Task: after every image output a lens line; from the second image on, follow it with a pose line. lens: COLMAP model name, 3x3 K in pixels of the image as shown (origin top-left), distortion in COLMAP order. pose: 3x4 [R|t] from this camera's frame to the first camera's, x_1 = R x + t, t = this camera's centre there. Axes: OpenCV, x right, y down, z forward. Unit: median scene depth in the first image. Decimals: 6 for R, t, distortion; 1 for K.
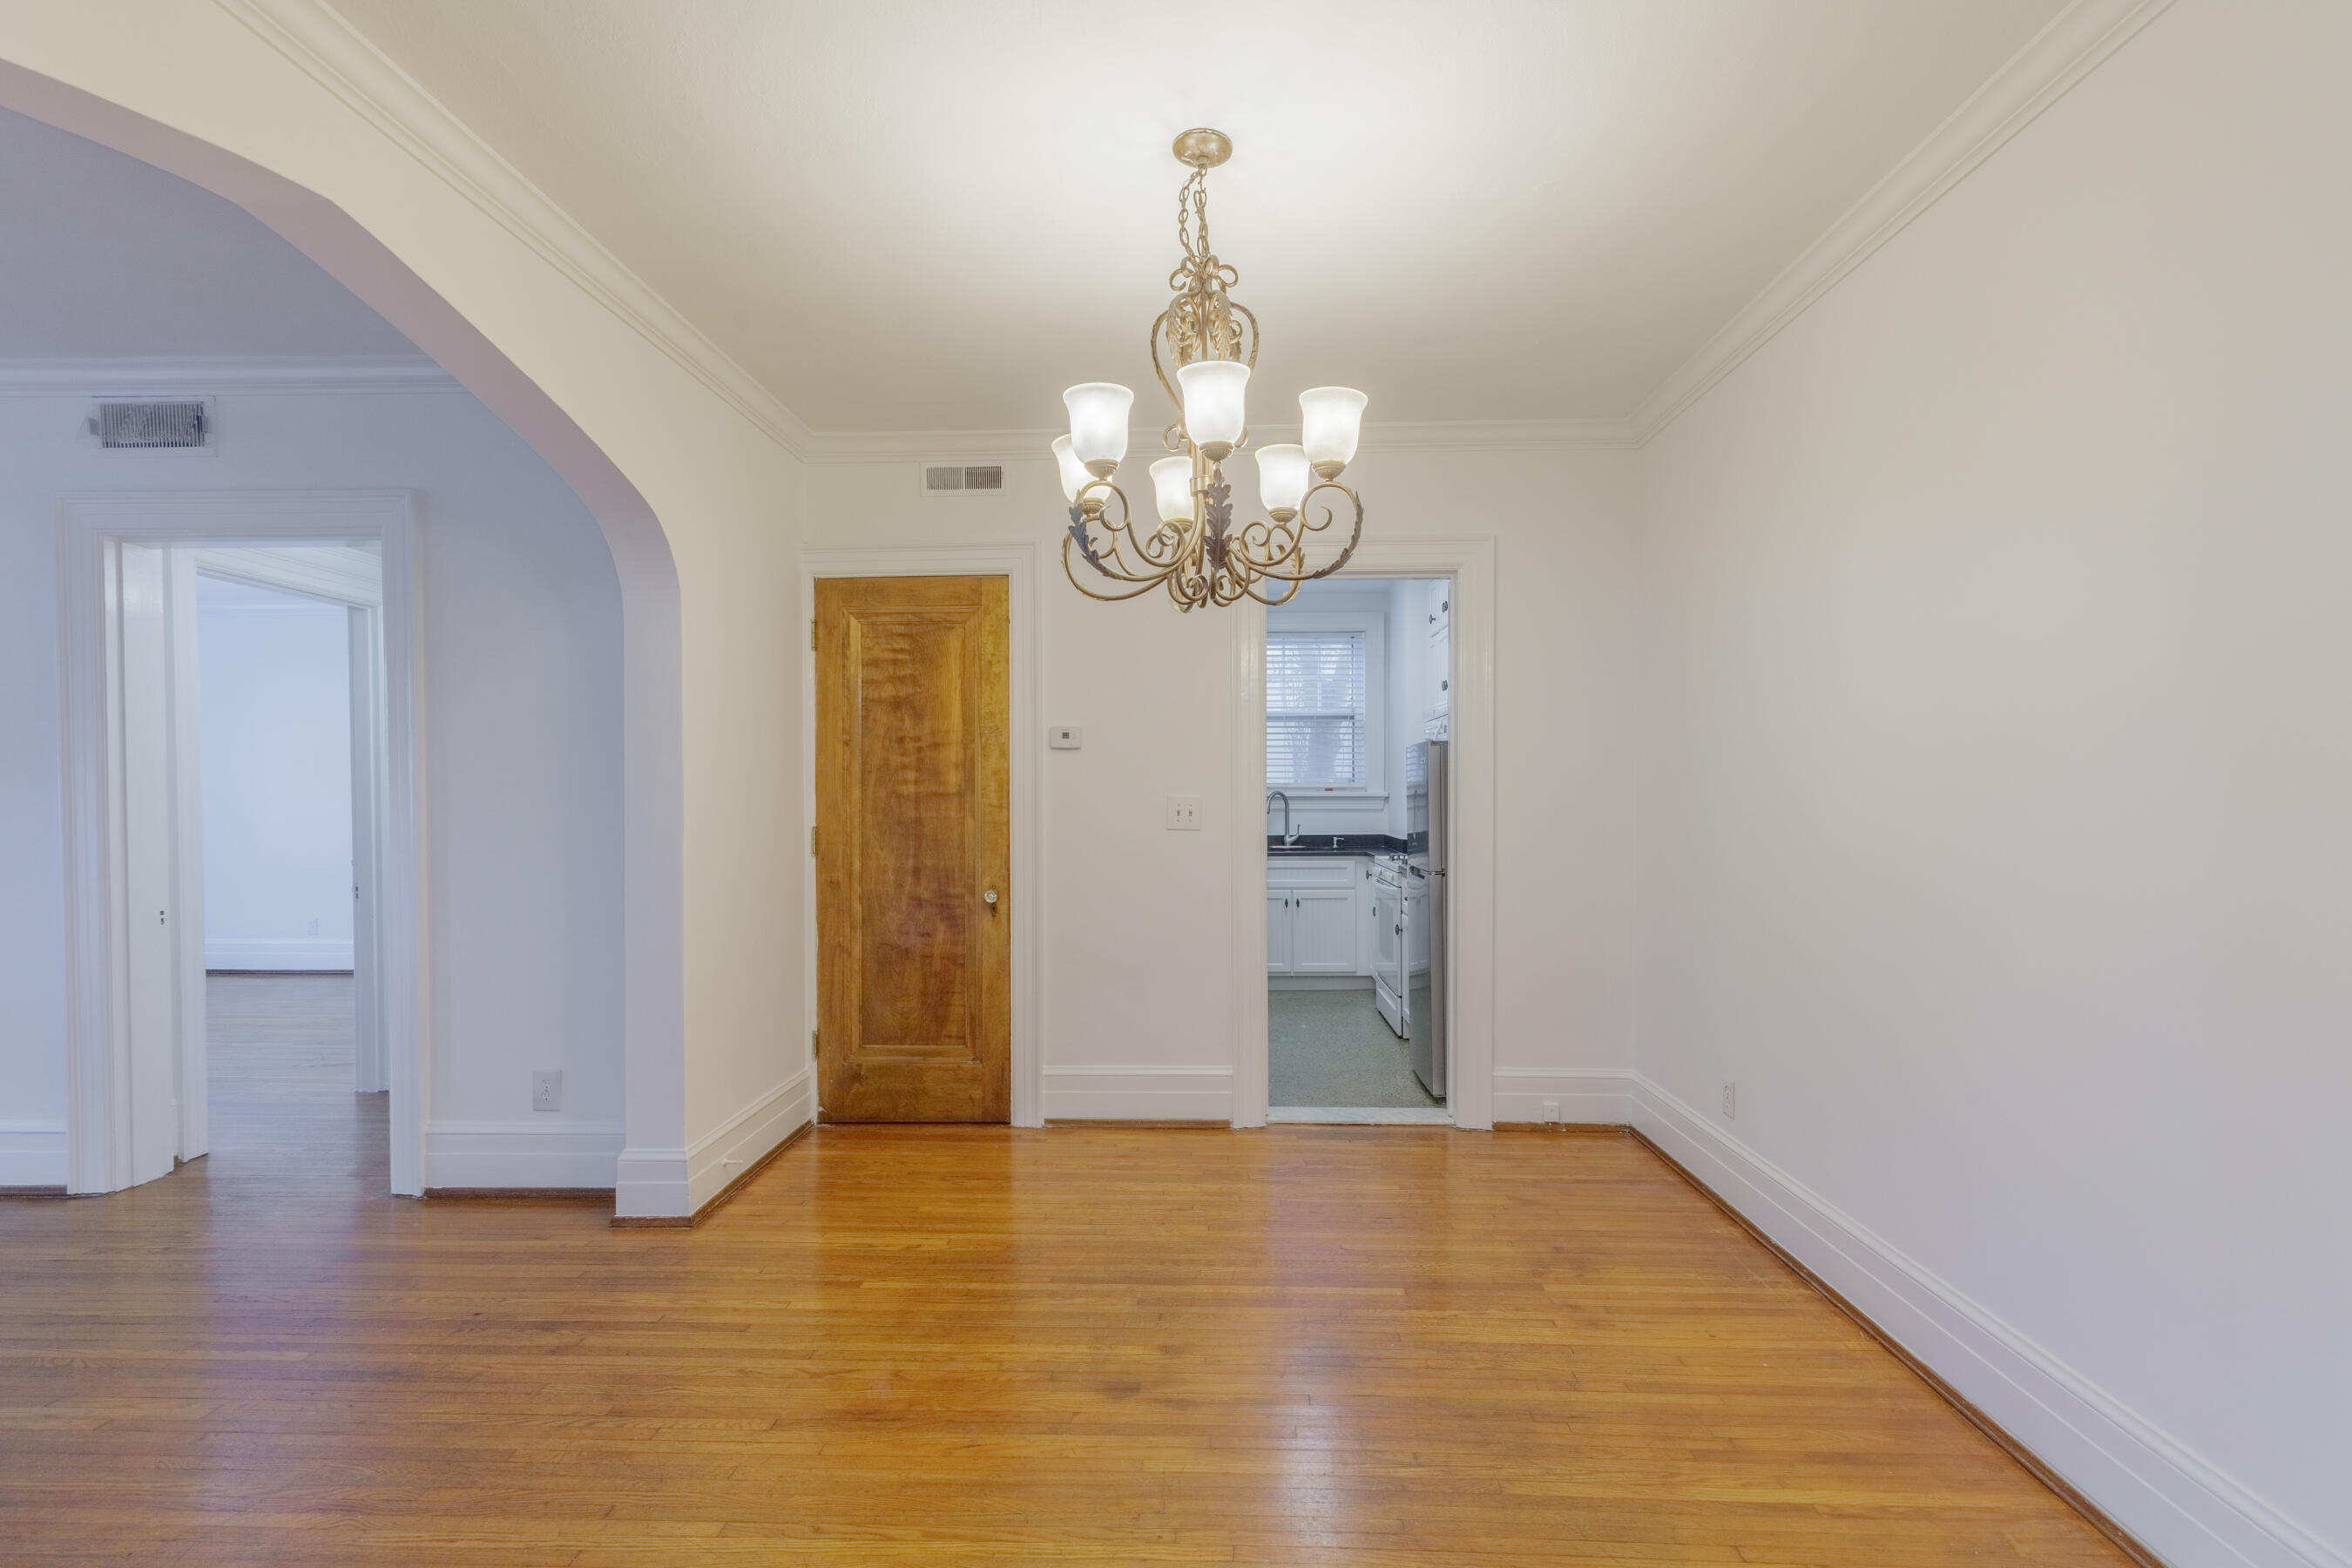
lens RADIAL K [[1054.1, 0, 1176.0], [0, 1054.1, 784.0], [0, 0, 1]] dist [0.000772, 0.000148]
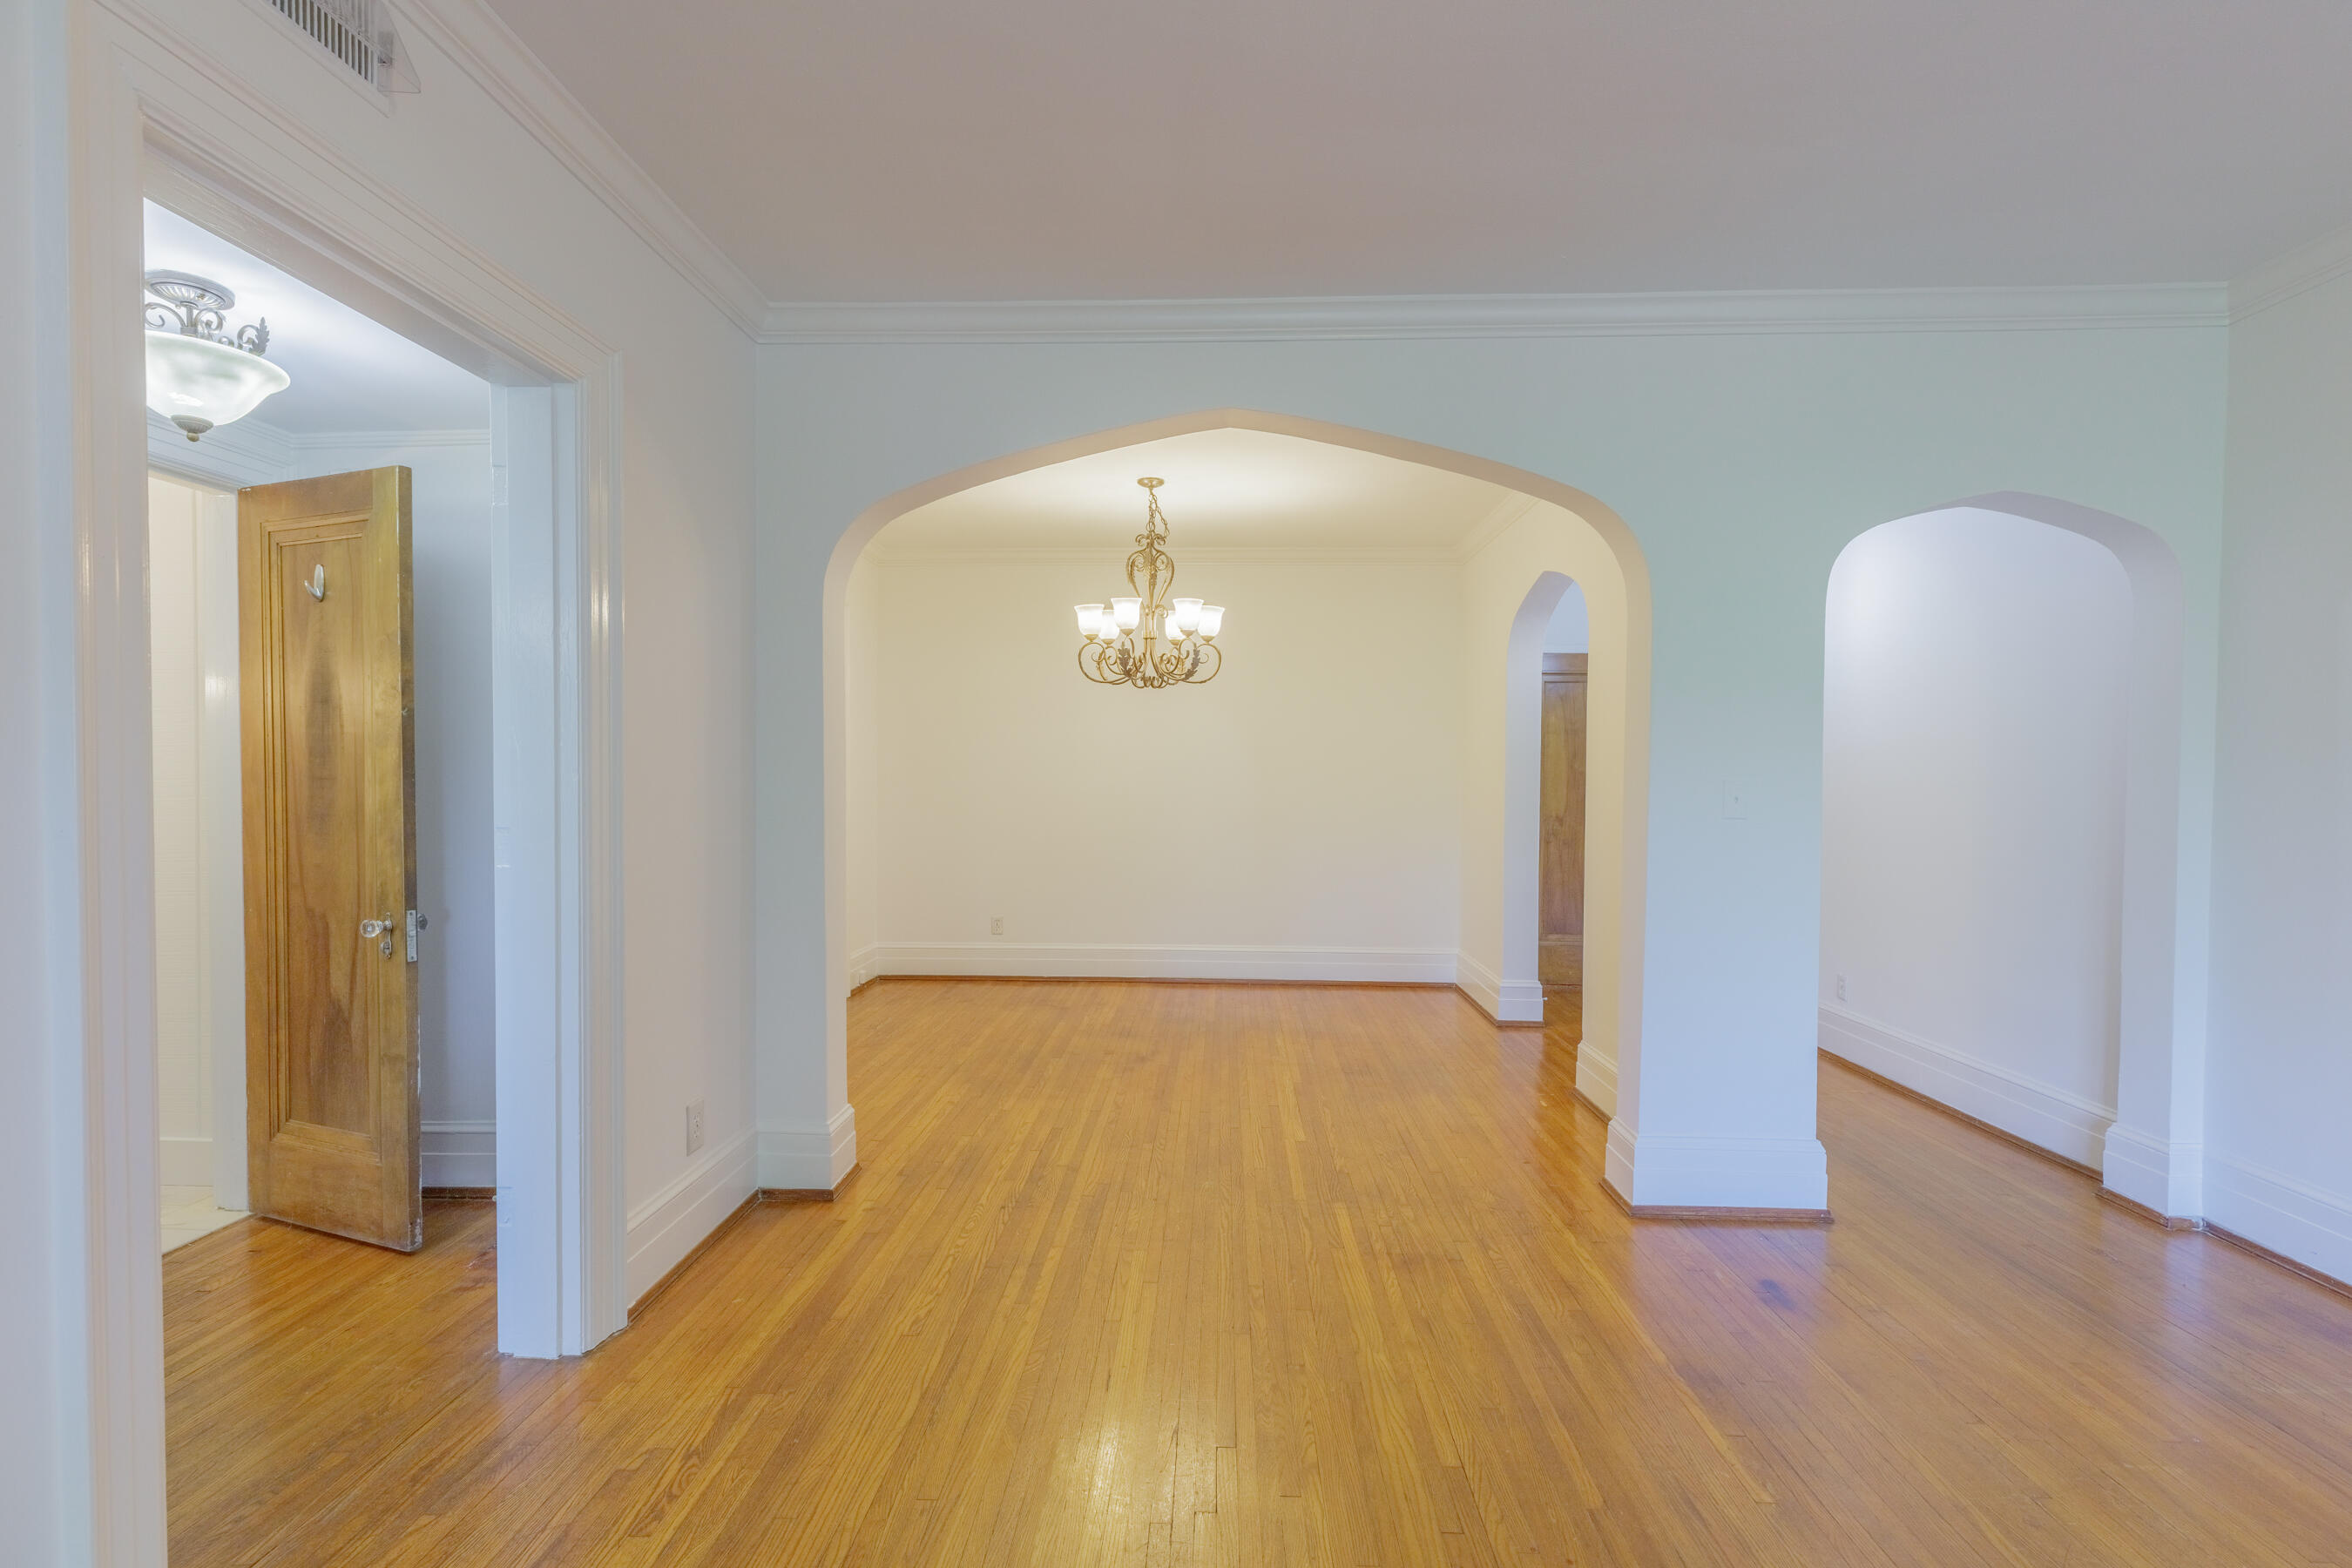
lens RADIAL K [[1054.1, 0, 1176.0], [0, 1054.1, 784.0], [0, 0, 1]] dist [0.000772, 0.000148]
pose [[0.009677, -0.007788, 0.999923, -1.197614], [-0.014221, 0.999867, 0.007925, 0.003617], [-0.999852, -0.014297, 0.009565, 0.512865]]
